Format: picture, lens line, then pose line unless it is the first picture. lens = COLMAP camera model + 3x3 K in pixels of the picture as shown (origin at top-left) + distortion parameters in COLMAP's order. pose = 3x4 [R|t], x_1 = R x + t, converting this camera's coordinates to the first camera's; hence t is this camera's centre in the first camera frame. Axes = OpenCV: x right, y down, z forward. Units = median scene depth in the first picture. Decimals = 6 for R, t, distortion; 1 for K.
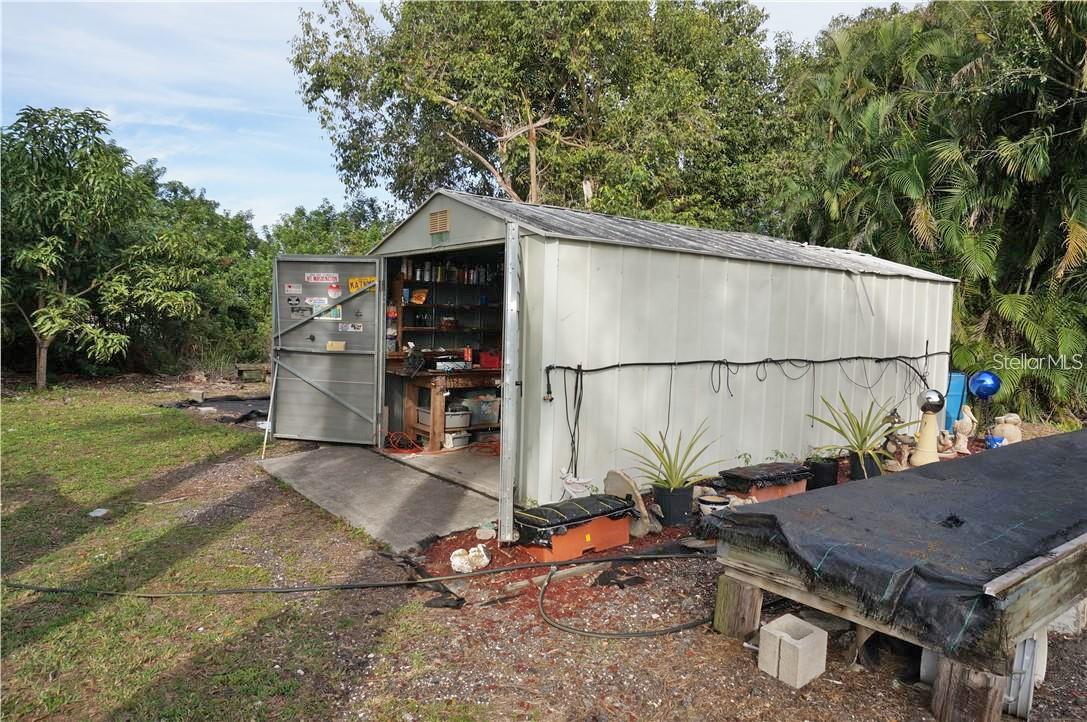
lens RADIAL K [[722.8, 0, 547.5], [0, 722.8, 356.0], [0, 0, 1]] dist [-0.024237, 0.015849]
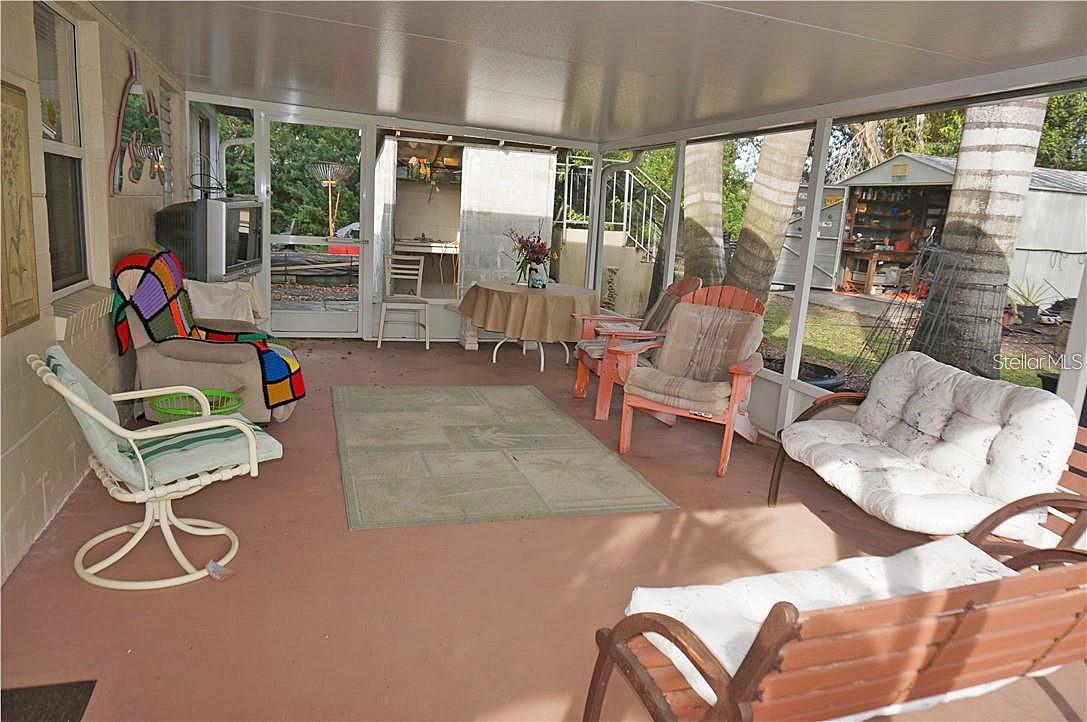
lens RADIAL K [[722.8, 0, 545.4], [0, 722.8, 358.9], [0, 0, 1]] dist [-0.024237, 0.015849]
pose [[0.945351, 0.093824, -0.312262, -0.338574], [-0.047545, 0.987134, 0.152662, 0.053225], [0.322568, -0.129473, 0.937650, -0.997607]]
